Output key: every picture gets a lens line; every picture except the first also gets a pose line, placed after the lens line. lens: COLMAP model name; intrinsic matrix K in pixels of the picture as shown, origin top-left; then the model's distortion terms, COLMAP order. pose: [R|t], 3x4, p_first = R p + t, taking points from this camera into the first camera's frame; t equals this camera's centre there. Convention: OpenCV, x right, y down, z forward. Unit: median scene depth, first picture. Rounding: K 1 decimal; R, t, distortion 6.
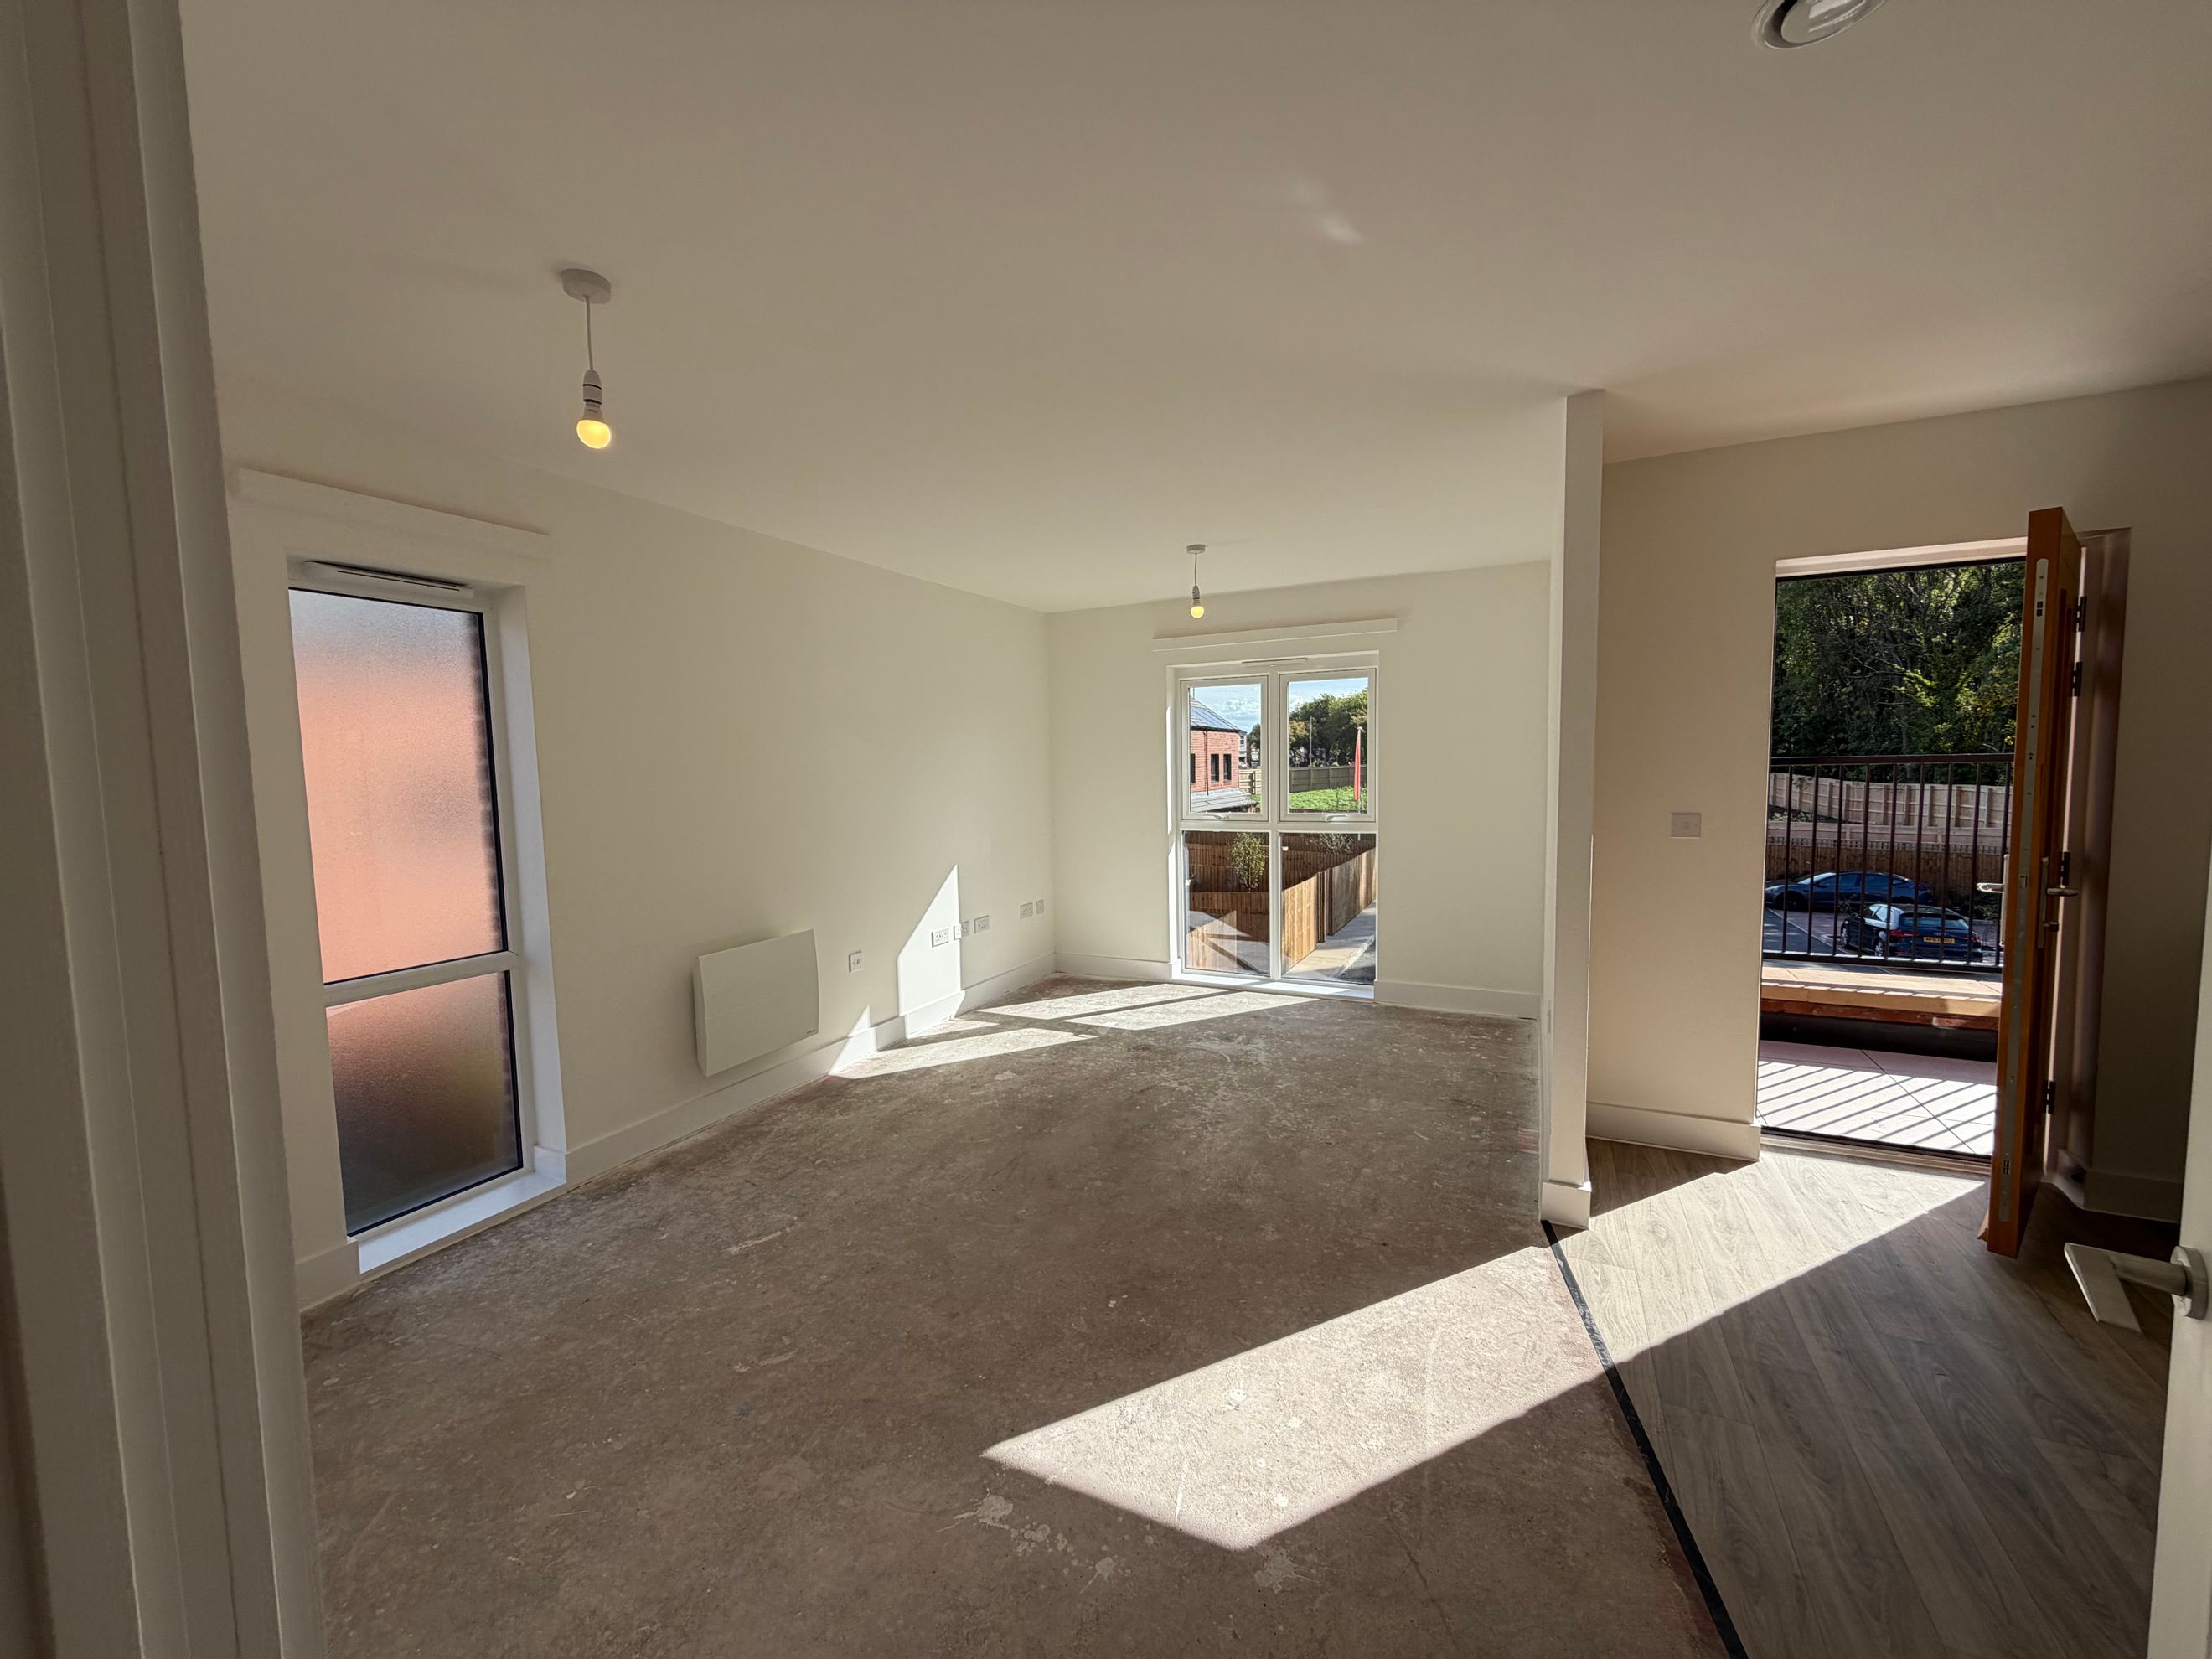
lens RADIAL K [[875.7, 0, 1106.0], [0, 875.7, 829.5], [0, 0, 1]] dist [0.001220, 0.000001]
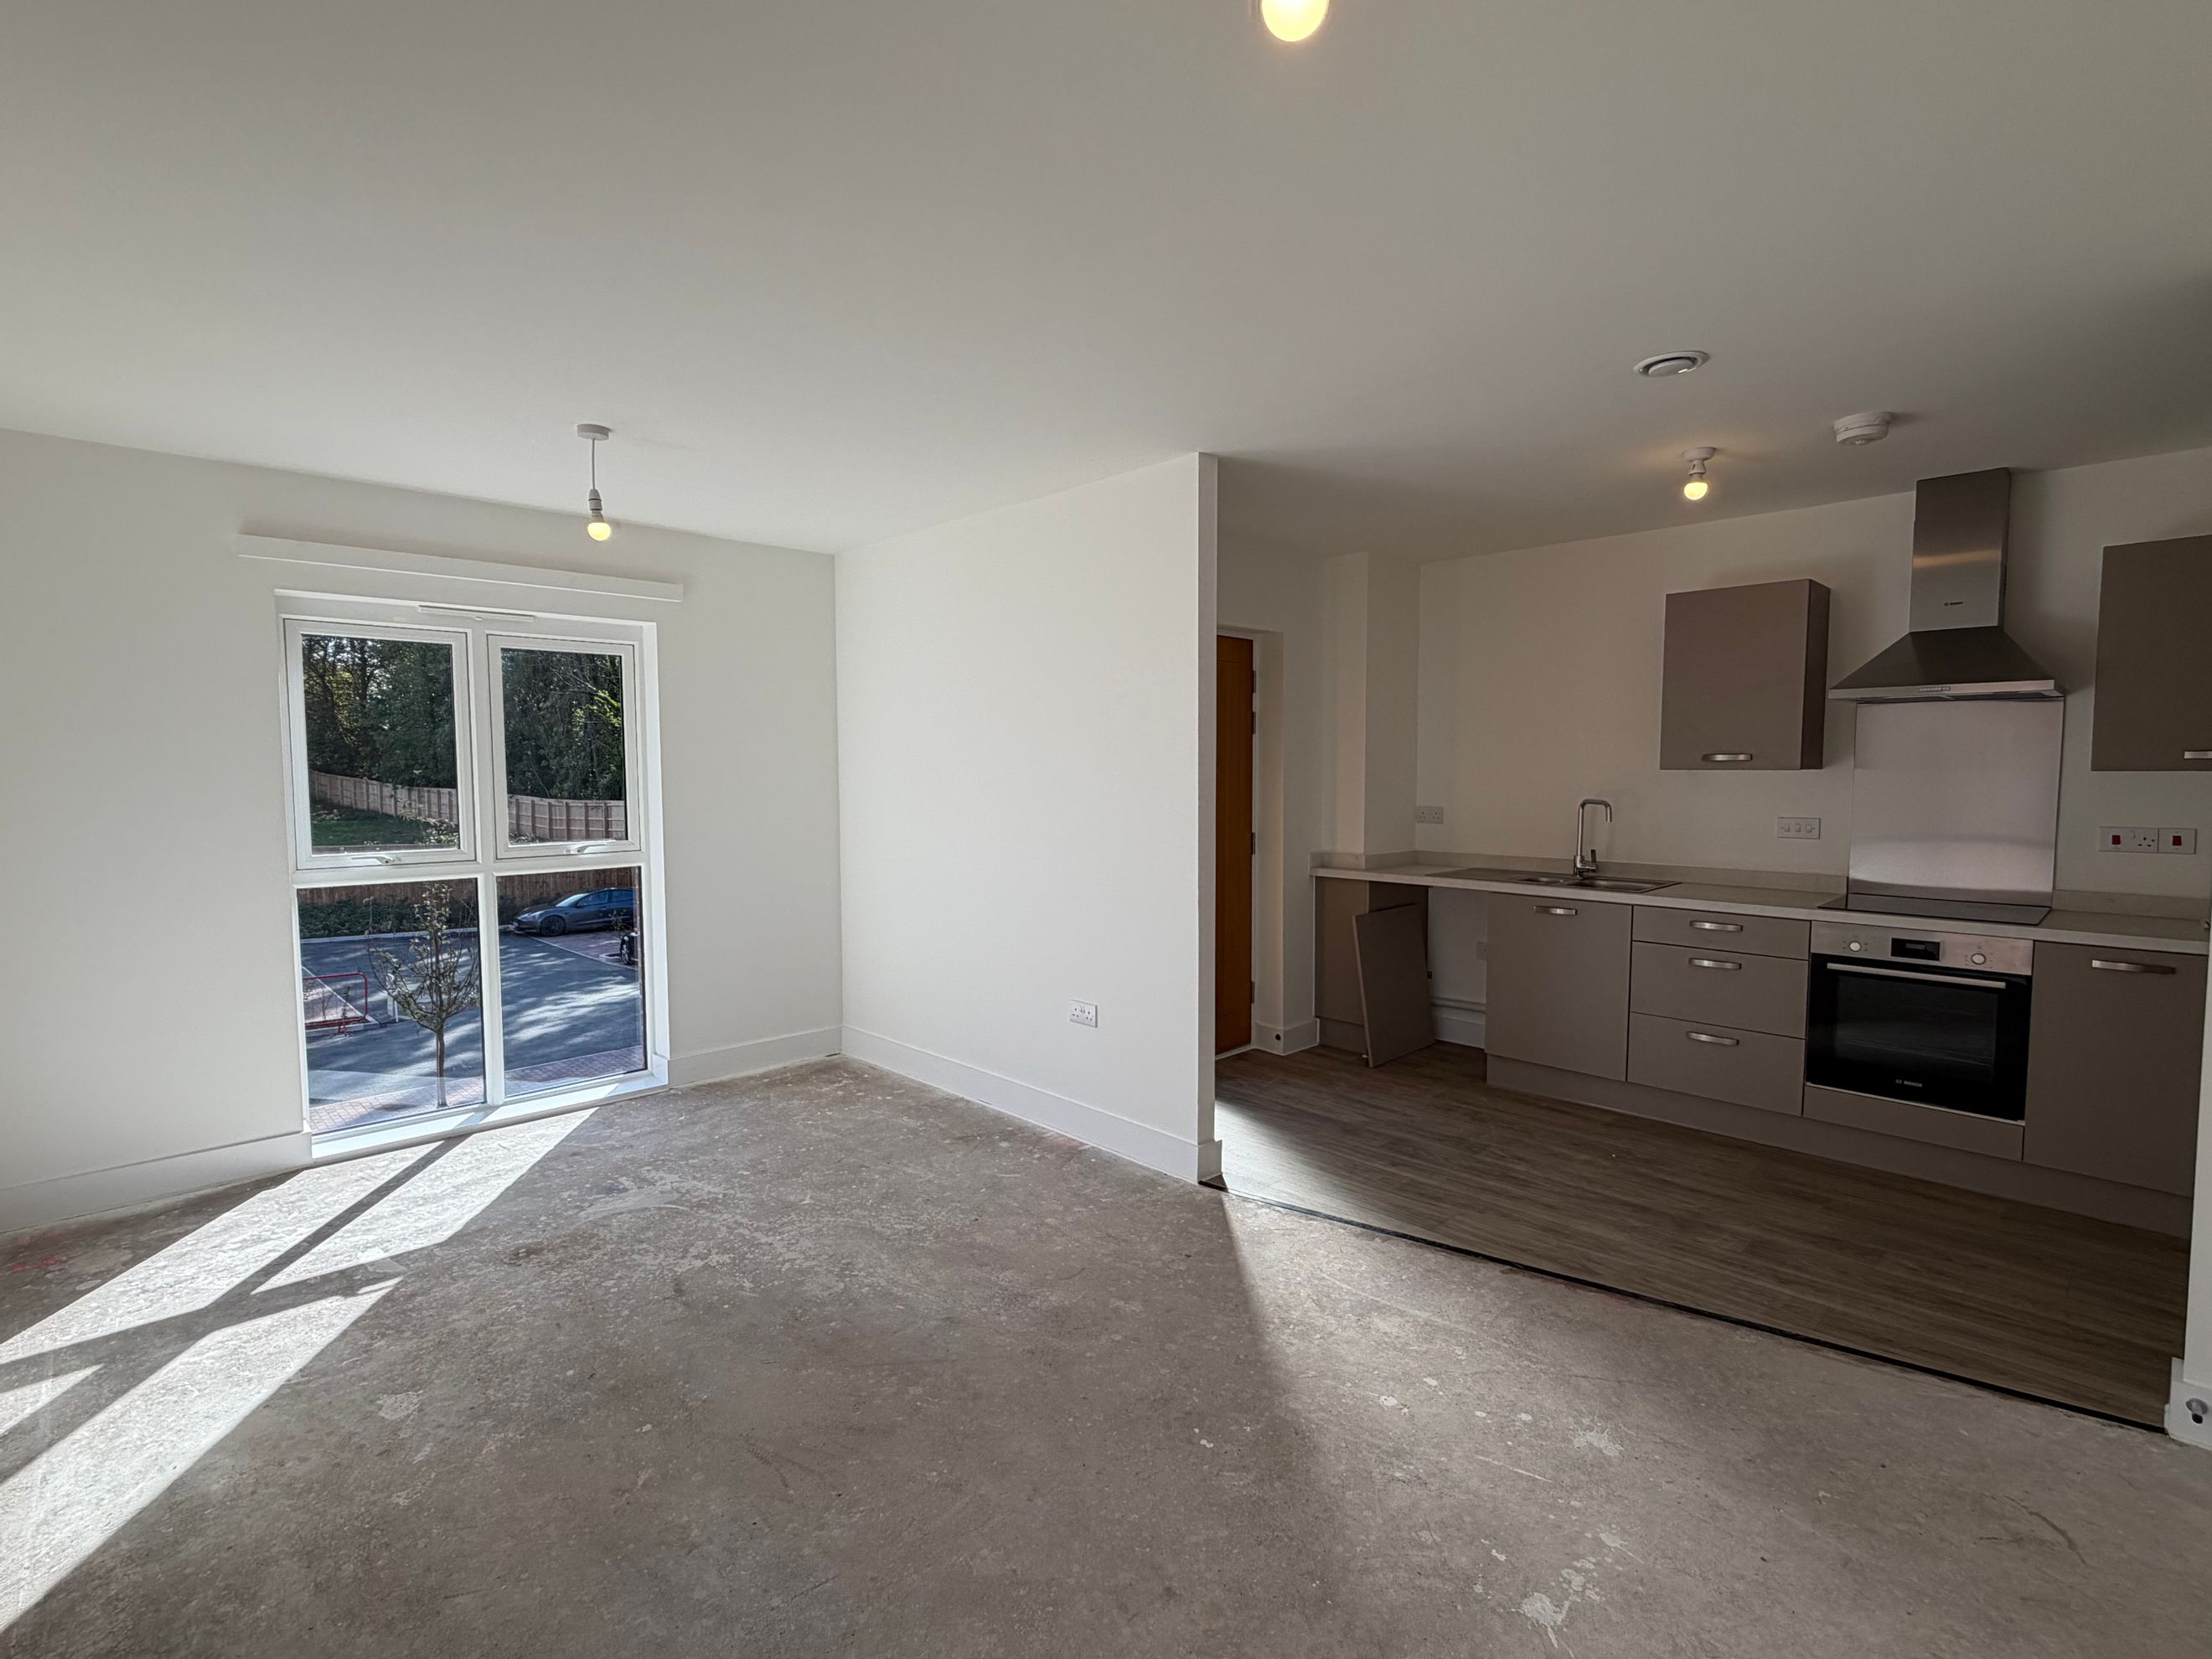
lens RADIAL K [[1048.8, 0, 1098.8], [0, 1048.8, 836.9], [0, 0, 1]] dist [0.000283, -0.000038]
pose [[0.345879, -0.045614, 0.937170, -0.434778], [0.065609, 0.997549, 0.024339, -0.017763], [-0.935982, 0.053068, 0.348024, 0.356805]]
